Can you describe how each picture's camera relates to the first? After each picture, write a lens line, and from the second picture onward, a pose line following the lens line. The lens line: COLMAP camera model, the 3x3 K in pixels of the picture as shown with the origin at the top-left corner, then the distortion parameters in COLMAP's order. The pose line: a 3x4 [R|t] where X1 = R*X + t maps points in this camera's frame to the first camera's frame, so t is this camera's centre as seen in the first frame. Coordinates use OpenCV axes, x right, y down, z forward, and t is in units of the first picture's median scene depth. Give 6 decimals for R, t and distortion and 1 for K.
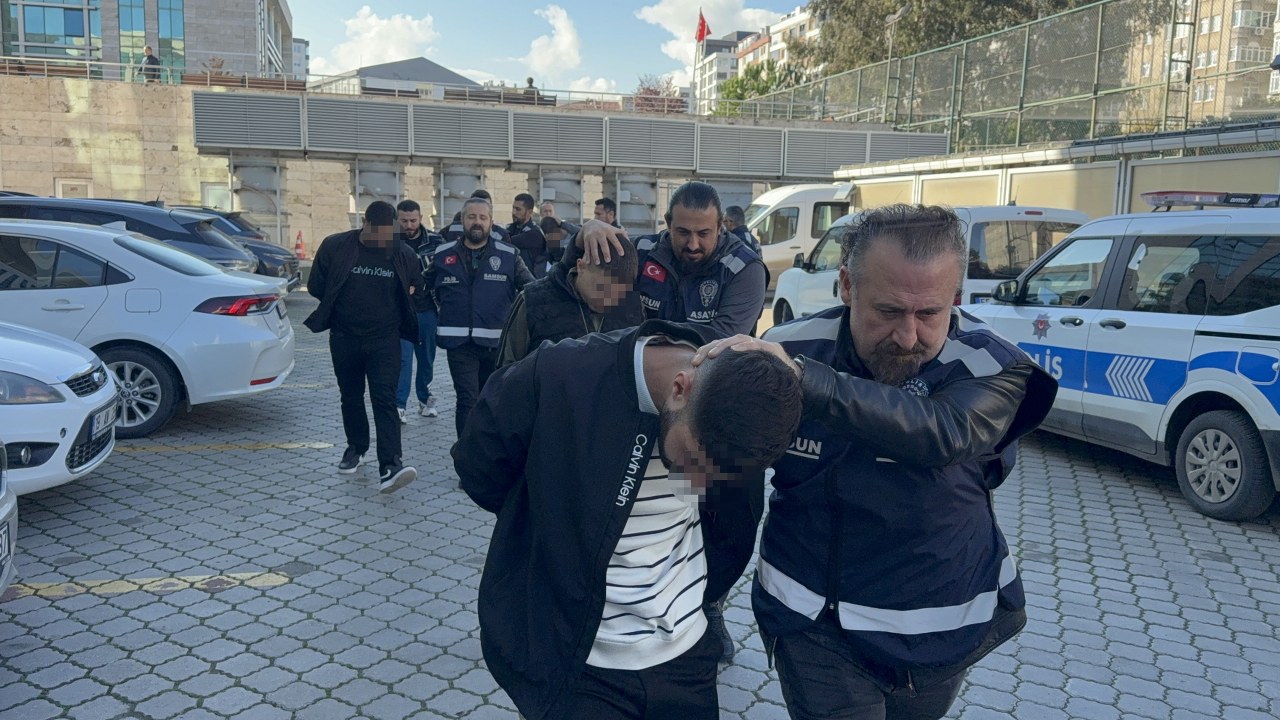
lens RADIAL K [[1110.3, 0, 647.2], [0, 1110.3, 369.9], [0, 0, 1]] dist [0.115459, -0.169664]
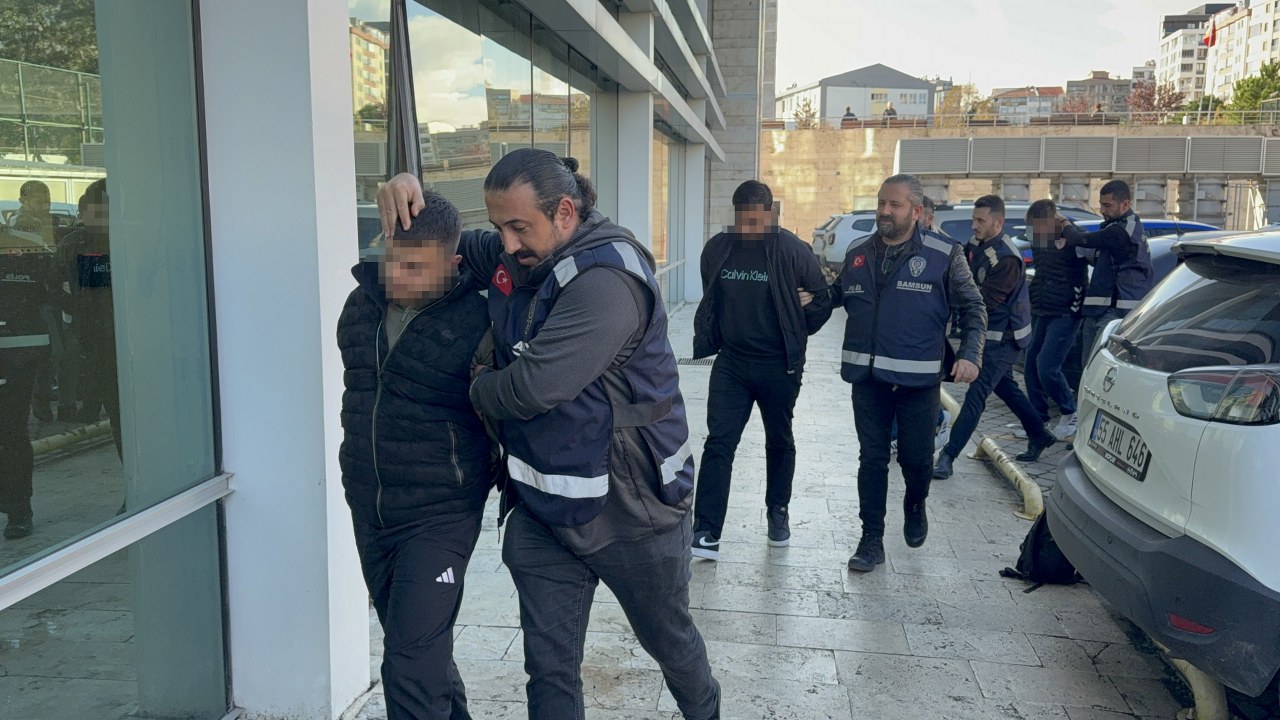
lens RADIAL K [[1110.3, 0, 634.3], [0, 1110.3, 369.0], [0, 0, 1]] dist [0.115459, -0.169664]
pose [[0.931888, 0.027499, -0.361703, -0.135724], [-0.026389, 0.999620, 0.008009, 0.052740], [0.361786, 0.002081, 0.932259, -0.447332]]
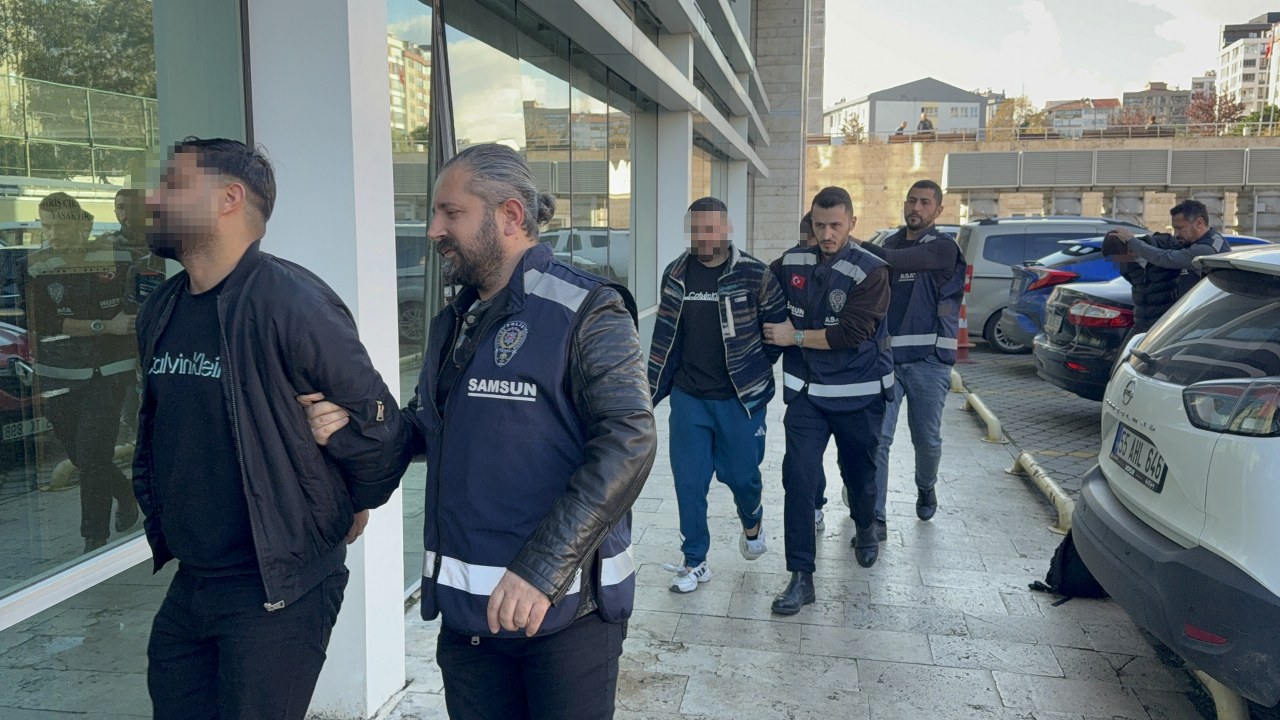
lens RADIAL K [[1110.3, 0, 619.9], [0, 1110.3, 359.2], [0, 0, 1]] dist [0.115459, -0.169664]
pose [[0.910439, 0.019822, -0.413168, -0.131489], [-0.027847, 0.999522, -0.013409, 0.053077], [0.412705, 0.023714, 0.910556, -0.450644]]
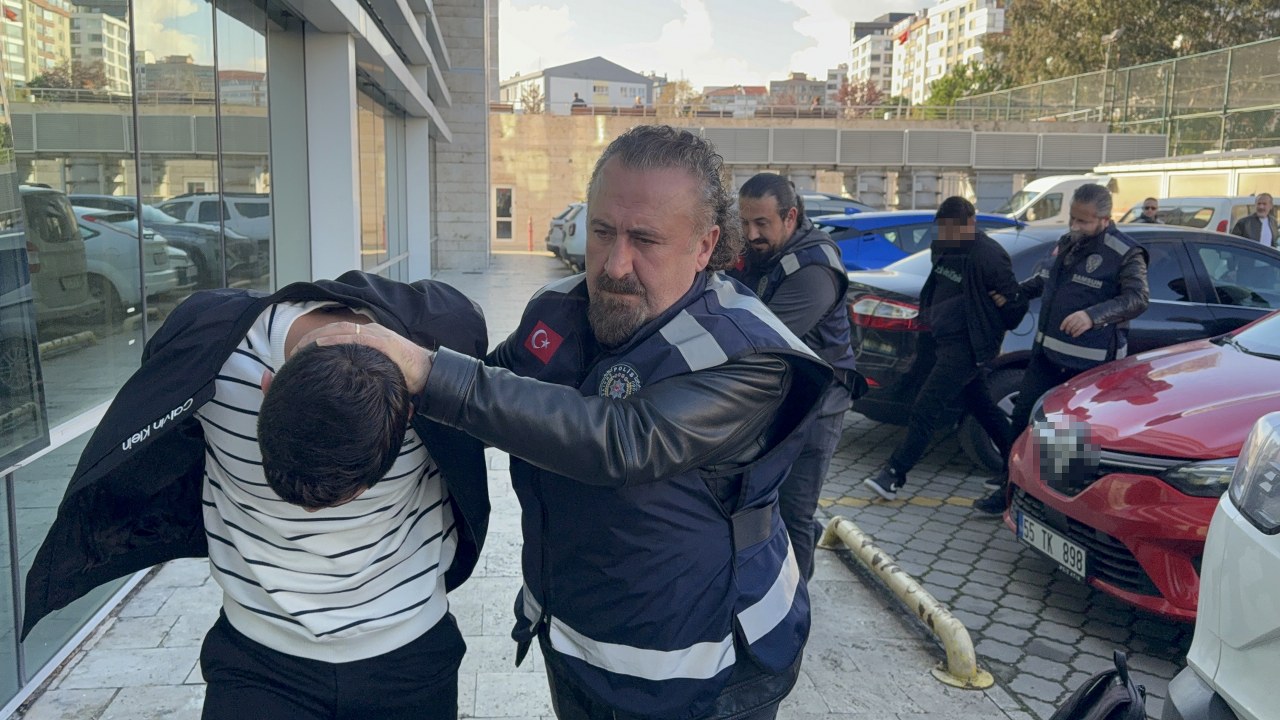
lens RADIAL K [[1110.3, 0, 623.4], [0, 1110.3, 342.6], [0, 0, 1]] dist [0.115459, -0.169664]
pose [[0.990235, -0.000617, -0.139407, -0.162026], [-0.000545, 0.999965, -0.008296, 0.041753], [0.139408, 0.008291, 0.990200, -0.364111]]
